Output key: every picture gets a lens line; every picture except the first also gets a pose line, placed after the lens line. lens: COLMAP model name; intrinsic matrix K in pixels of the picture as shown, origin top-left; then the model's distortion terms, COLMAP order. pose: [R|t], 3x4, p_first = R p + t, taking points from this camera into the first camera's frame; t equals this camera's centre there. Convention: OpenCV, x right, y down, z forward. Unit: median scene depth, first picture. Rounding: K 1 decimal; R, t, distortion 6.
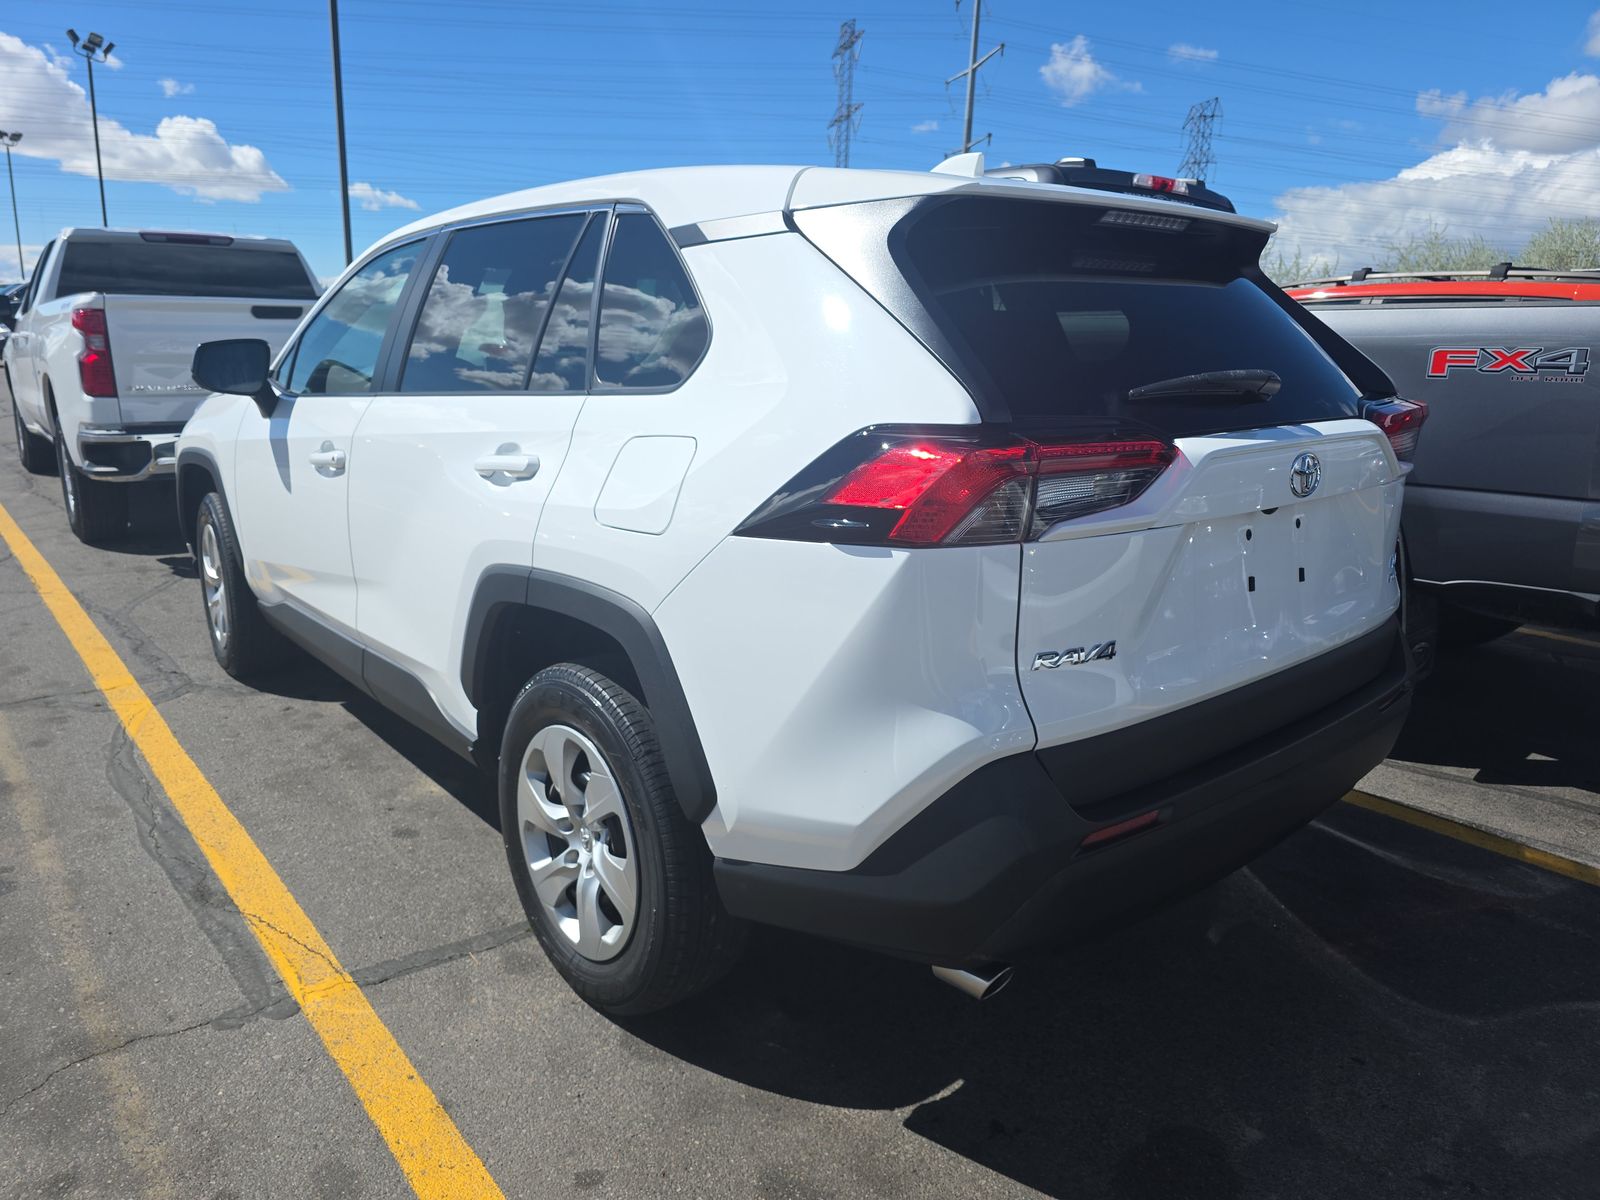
lens RADIAL K [[1078.5, 0, 795.4], [0, 1078.5, 598.8], [0, 0, 1]] dist [0.039323, -0.037638]
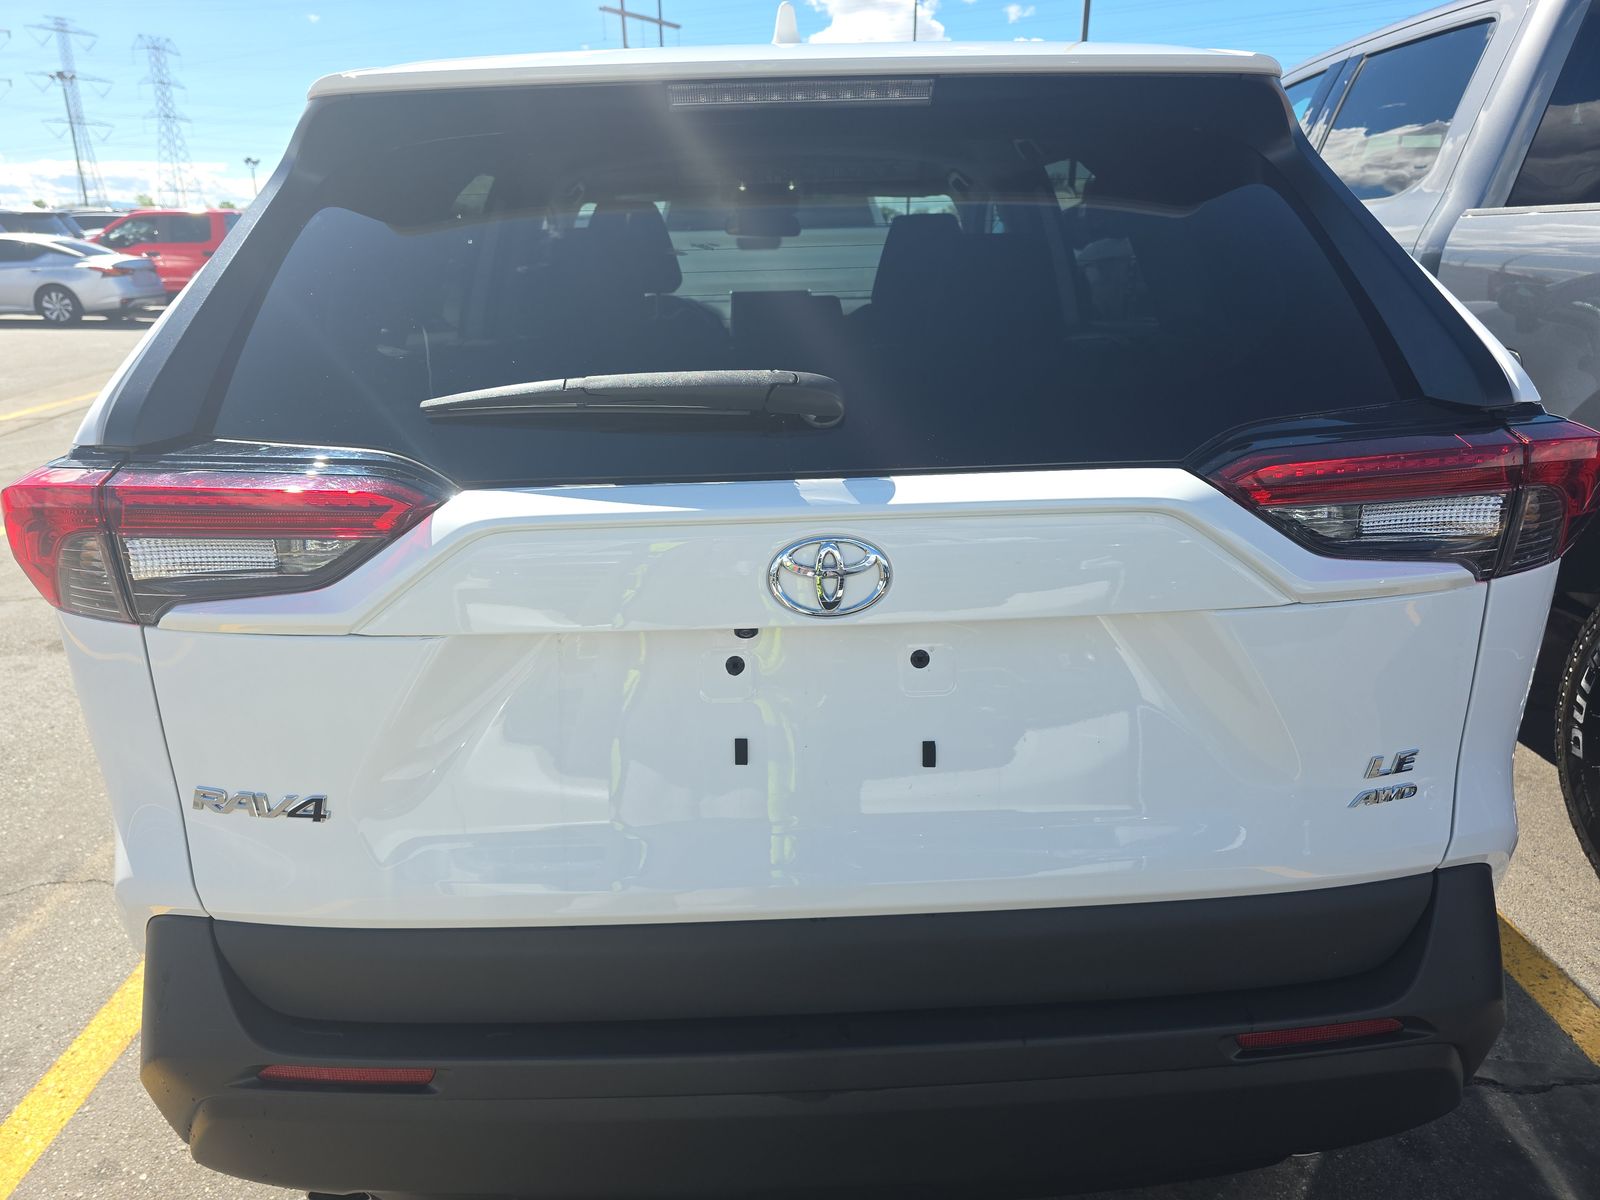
lens RADIAL K [[1078.5, 0, 795.4], [0, 1078.5, 598.8], [0, 0, 1]] dist [0.039323, -0.037638]
pose [[0.782240, 0.166462, -0.600325, 0.785673], [-0.117860, 0.985781, 0.119769, -0.166926], [0.611727, -0.022934, 0.790737, 0.590509]]
